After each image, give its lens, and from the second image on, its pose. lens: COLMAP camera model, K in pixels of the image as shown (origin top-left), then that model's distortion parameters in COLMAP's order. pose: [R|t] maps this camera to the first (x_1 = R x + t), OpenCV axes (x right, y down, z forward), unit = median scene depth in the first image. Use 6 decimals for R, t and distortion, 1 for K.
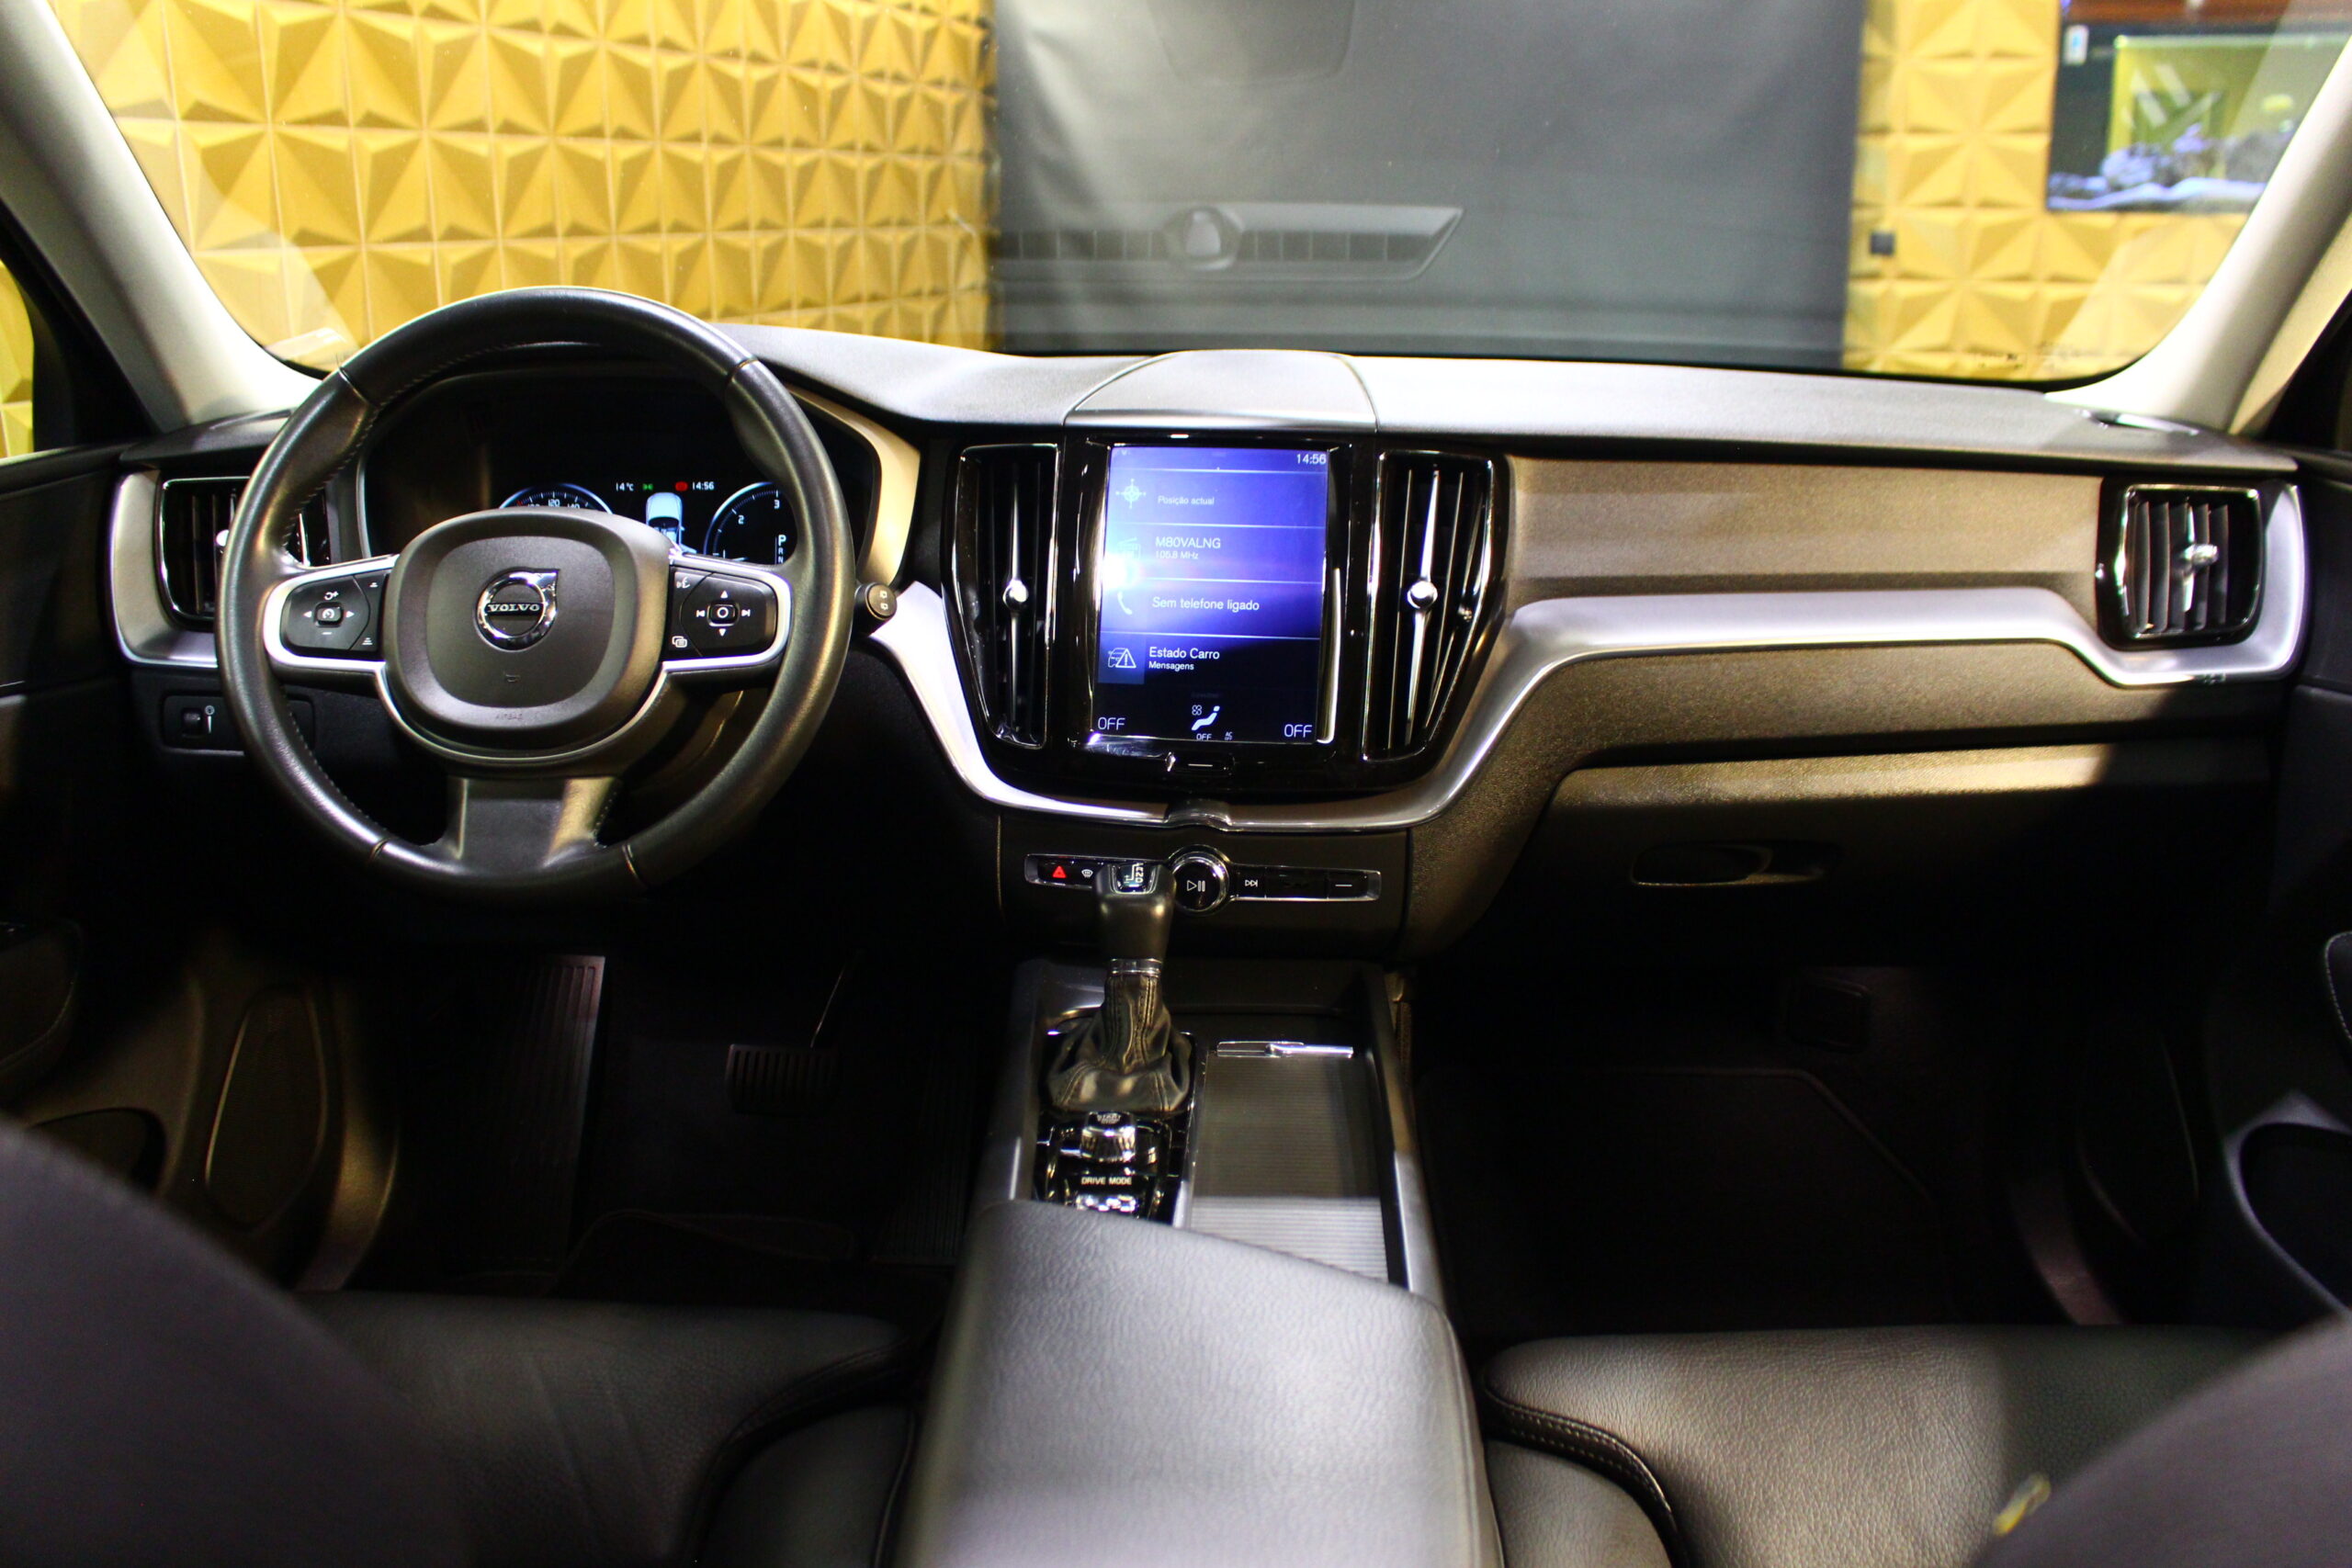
lens RADIAL K [[1968.8, 0, 1176.0], [0, 1968.8, 784.0], [0, 0, 1]] dist [-0.153285, 0.128466]
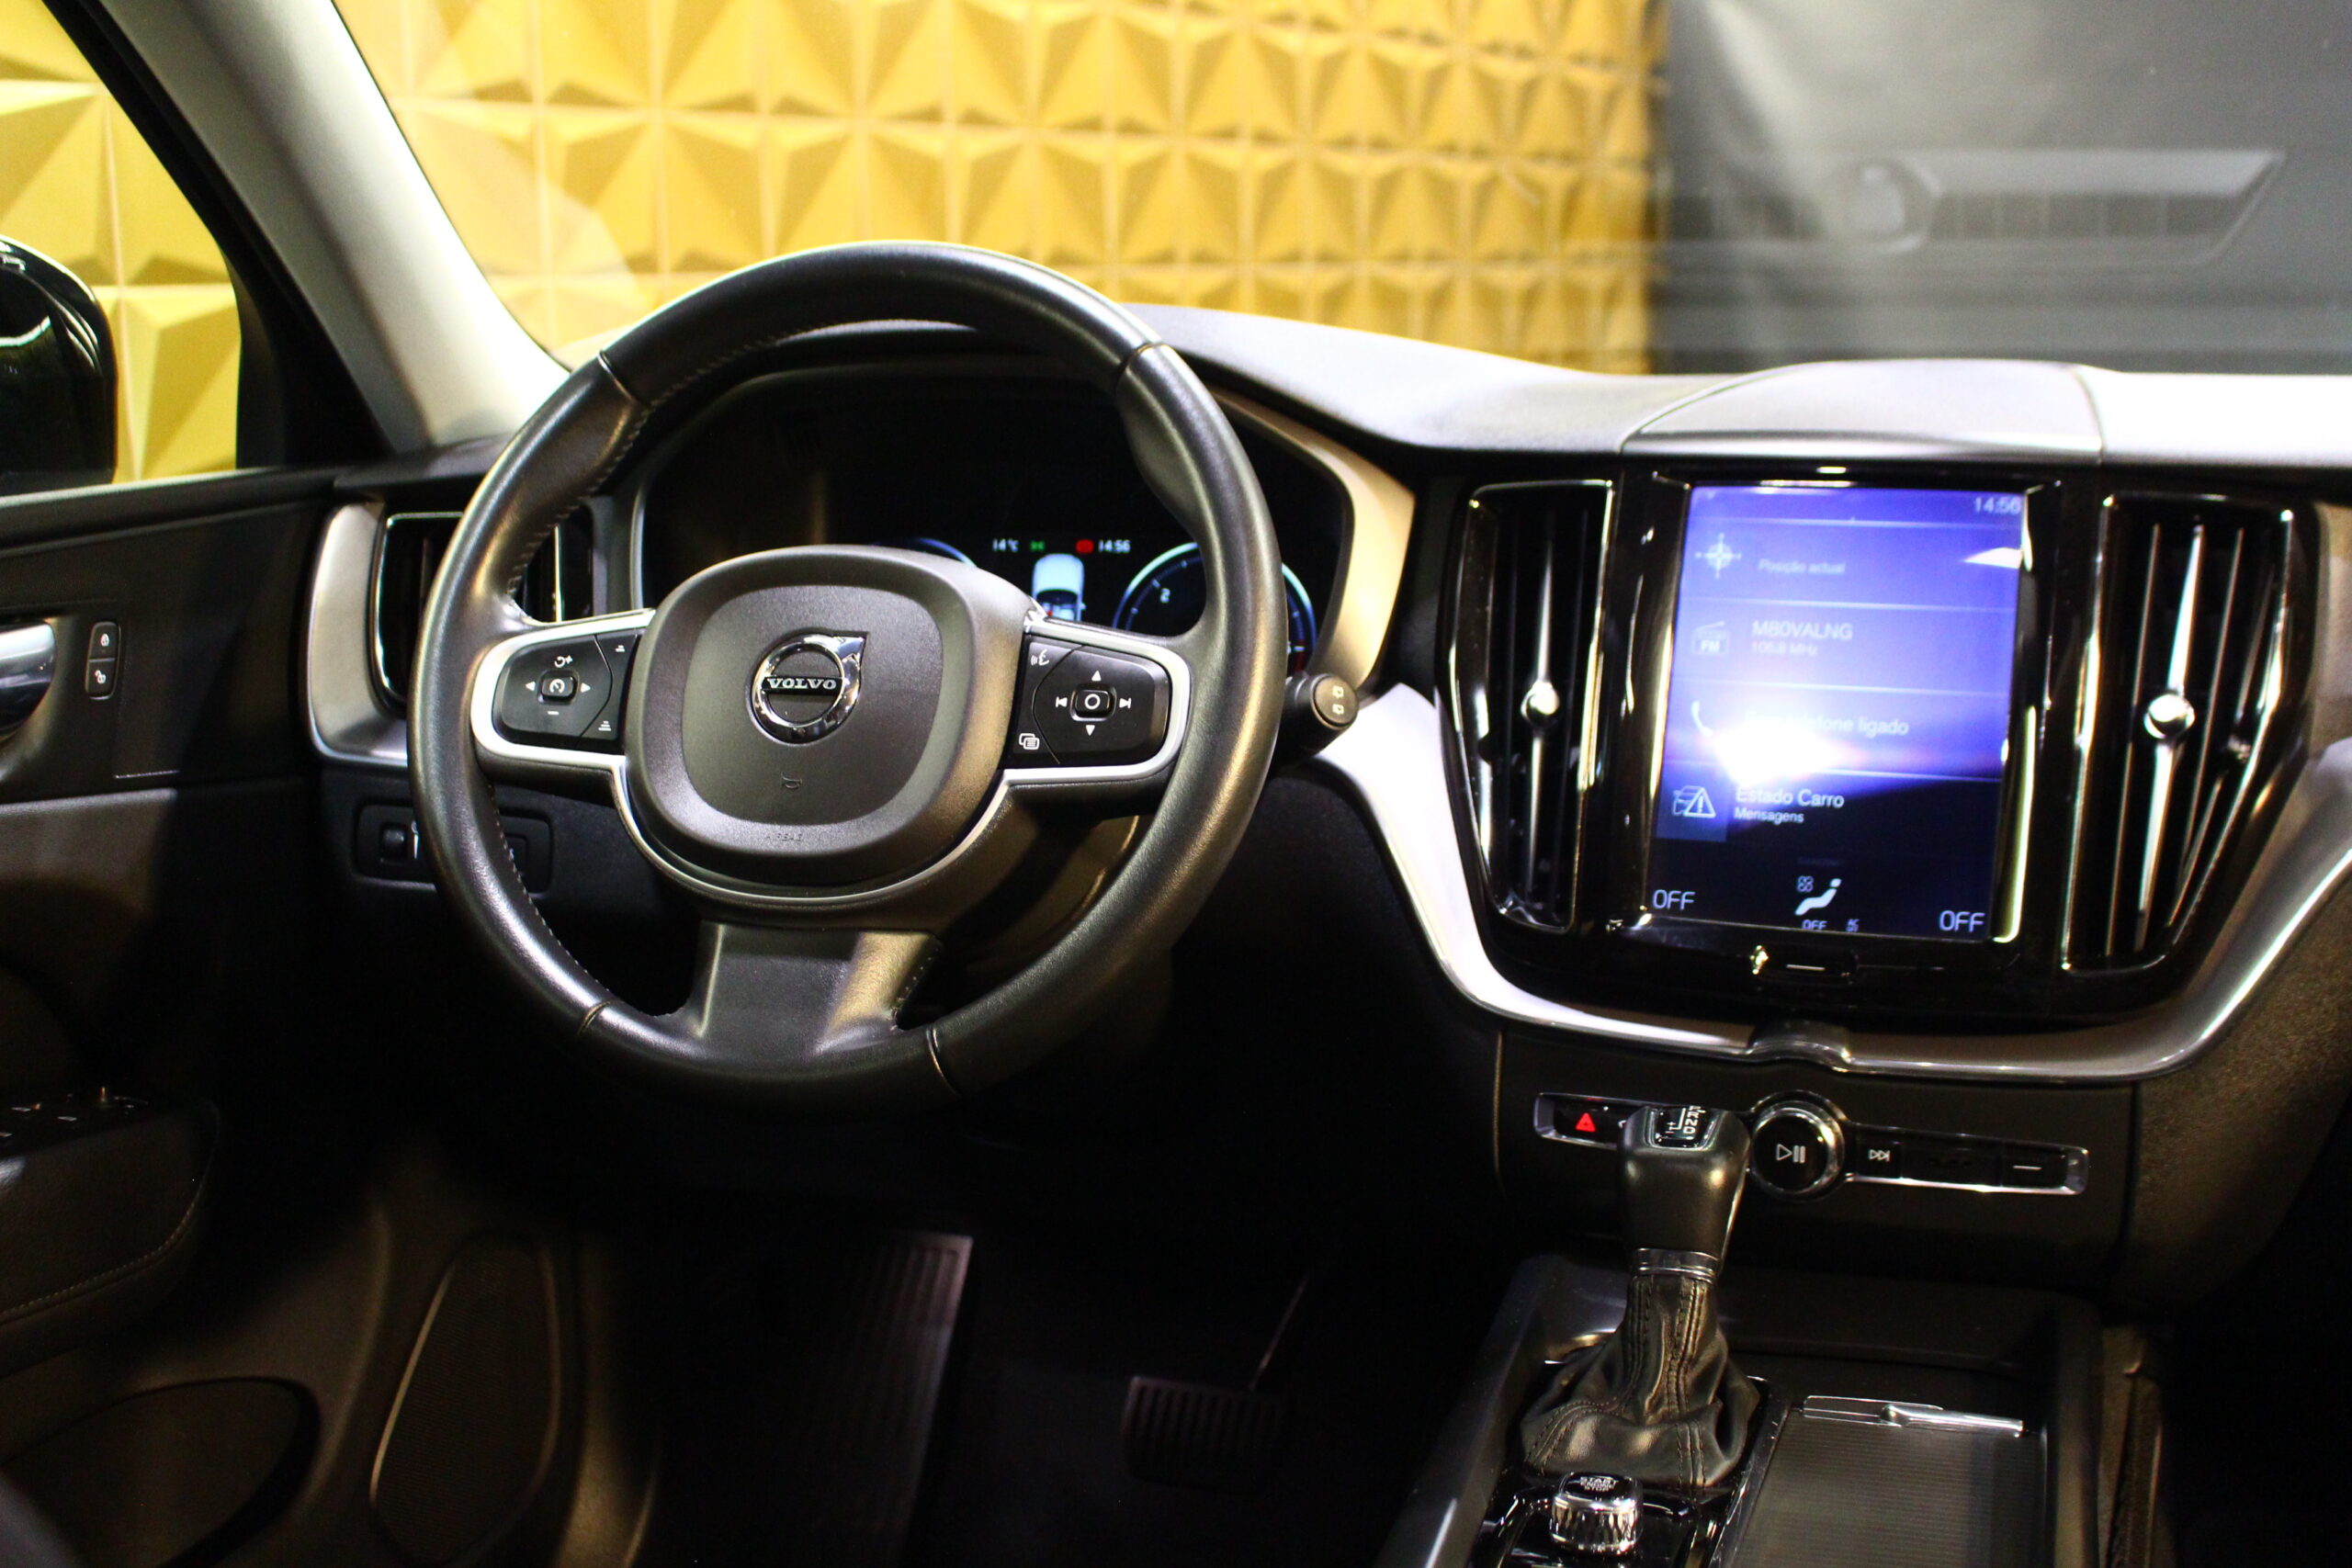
lens RADIAL K [[2841.7, 0, 1176.0], [0, 2841.7, 784.0], [0, 0, 1]] dist [-0.086497, 0.019874]
pose [[0.964883, 0.032420, -0.260670, 0.053203], [-0.059680, 0.993459, -0.097352, 0.033485], [0.255809, 0.109491, 0.960507, 0.042438]]
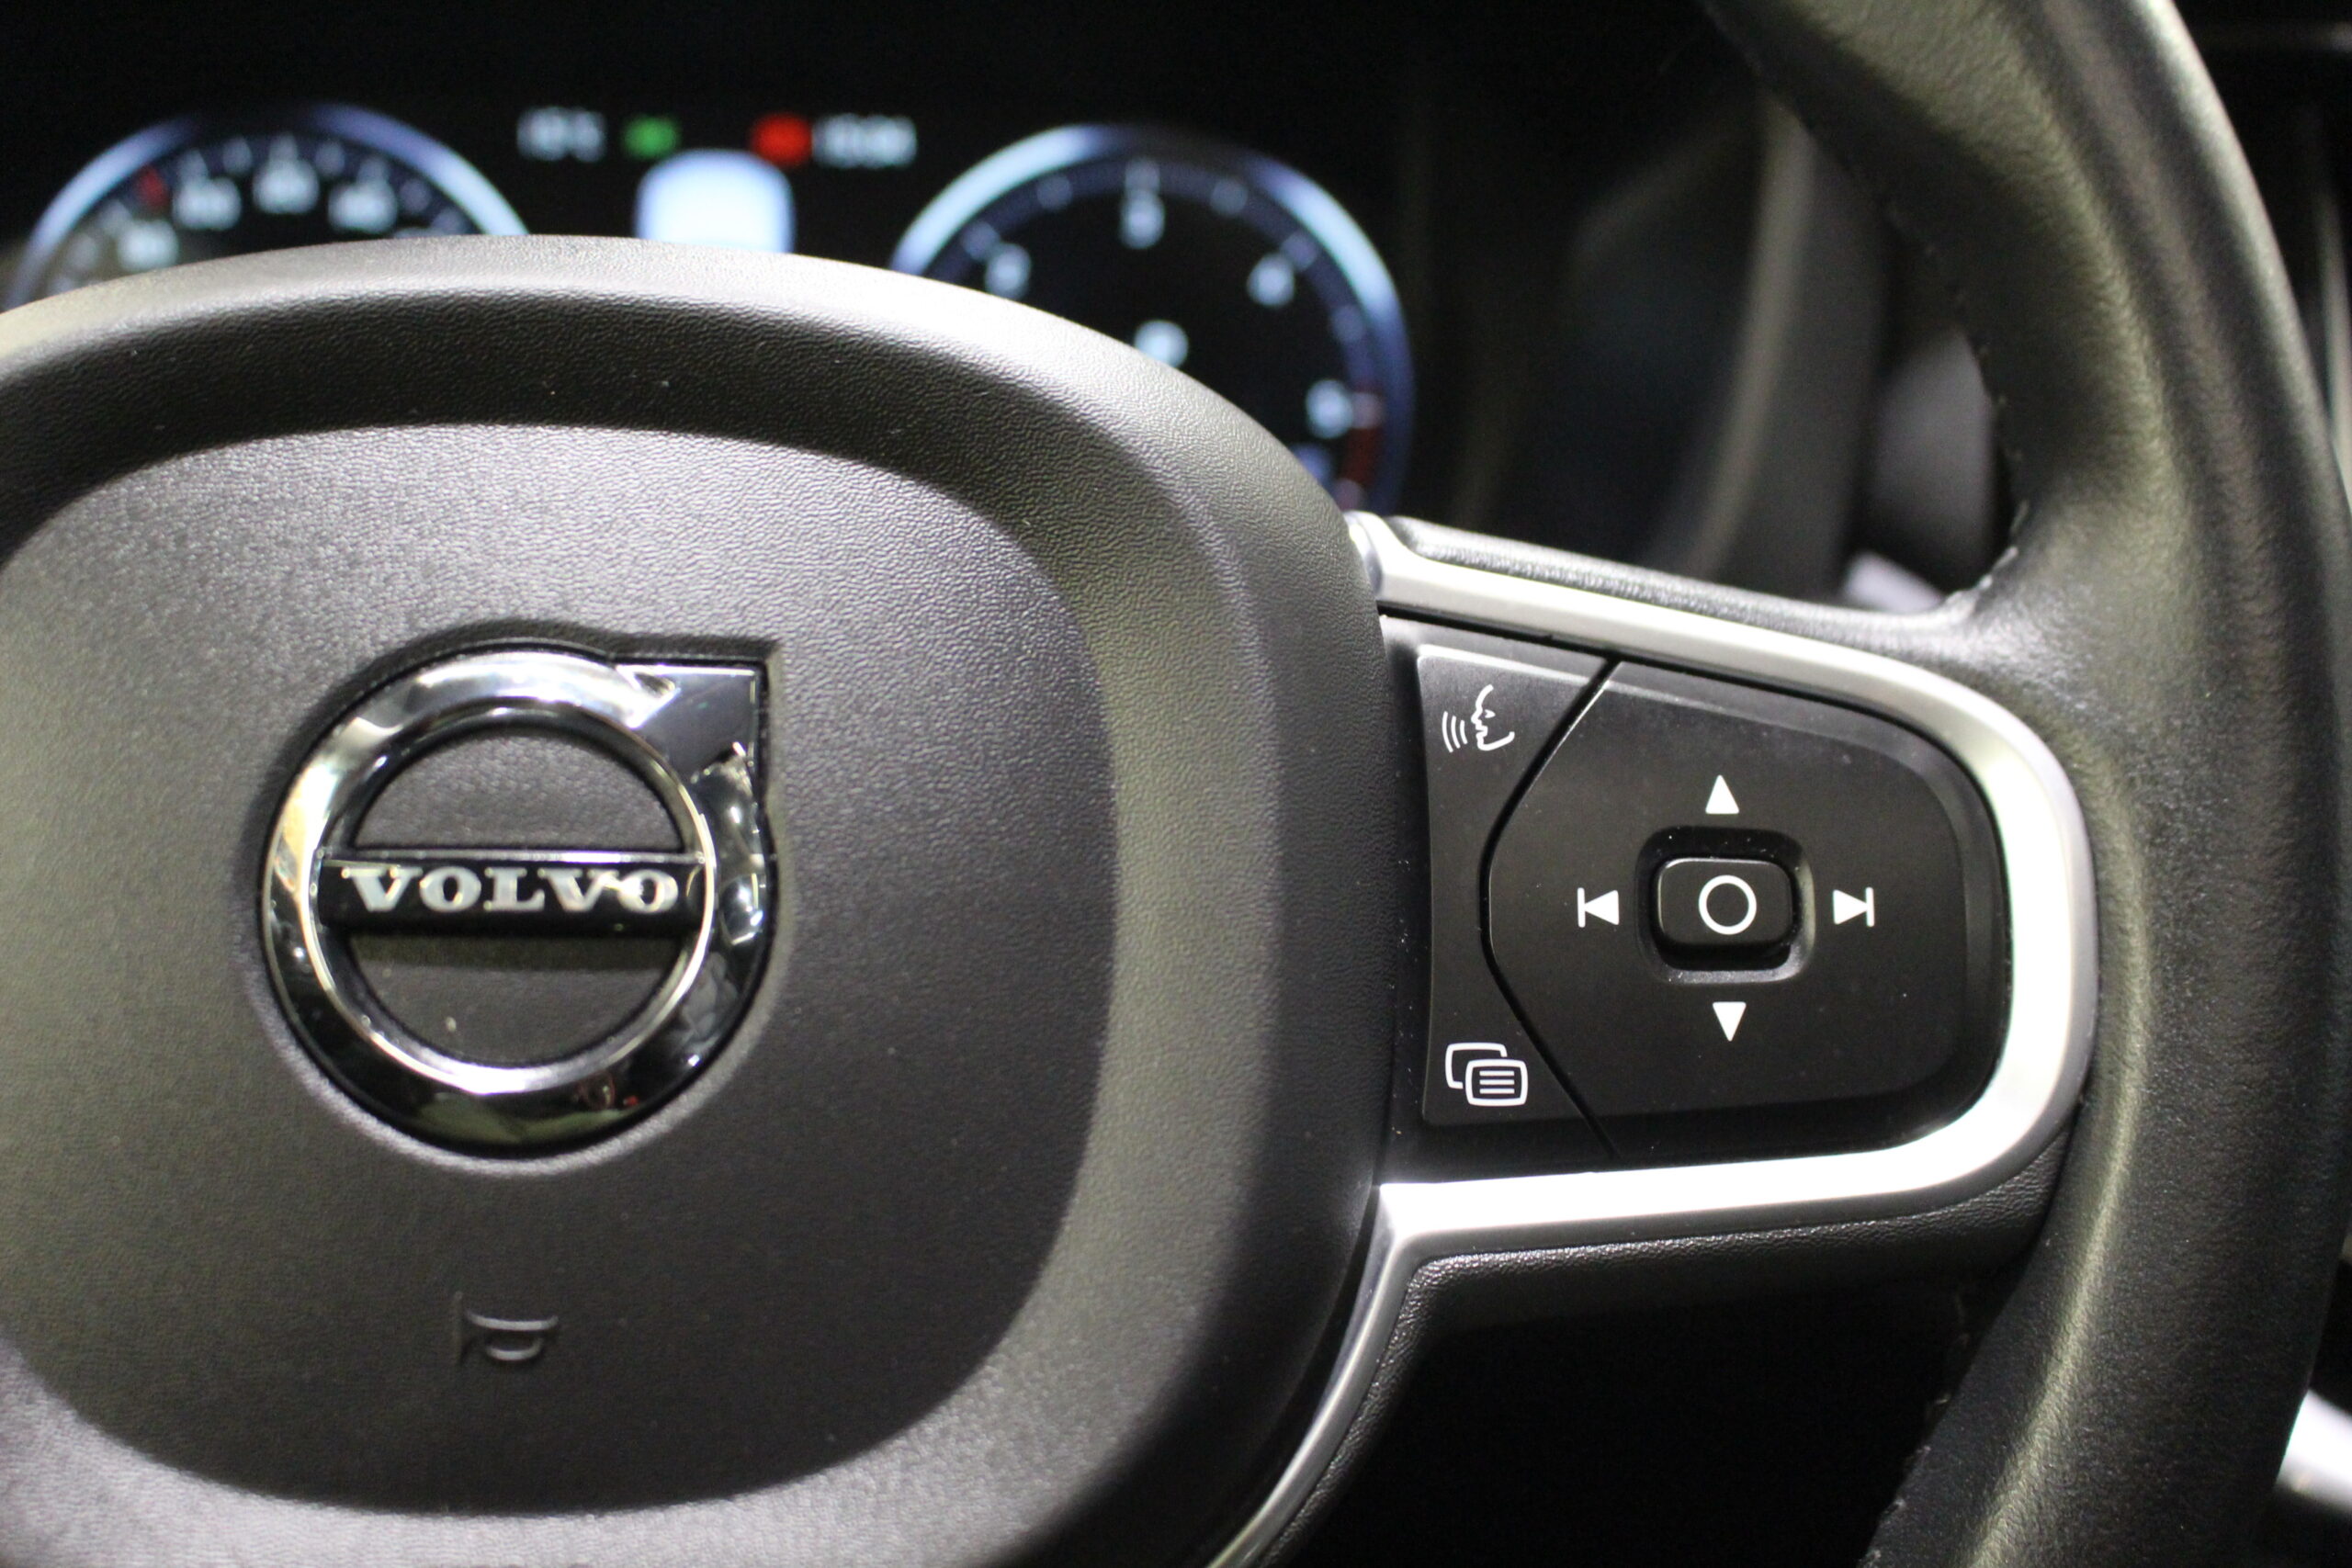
lens RADIAL K [[3075.9, 0, 1176.0], [0, 3075.9, 784.0], [0, 0, 1]] dist [-0.004380, -0.000530]
pose [[0.993997, 0.005264, 0.109283, -0.282391], [-0.011160, 0.998510, 0.053413, -0.102319], [-0.108839, -0.054312, 0.992575, 0.662569]]
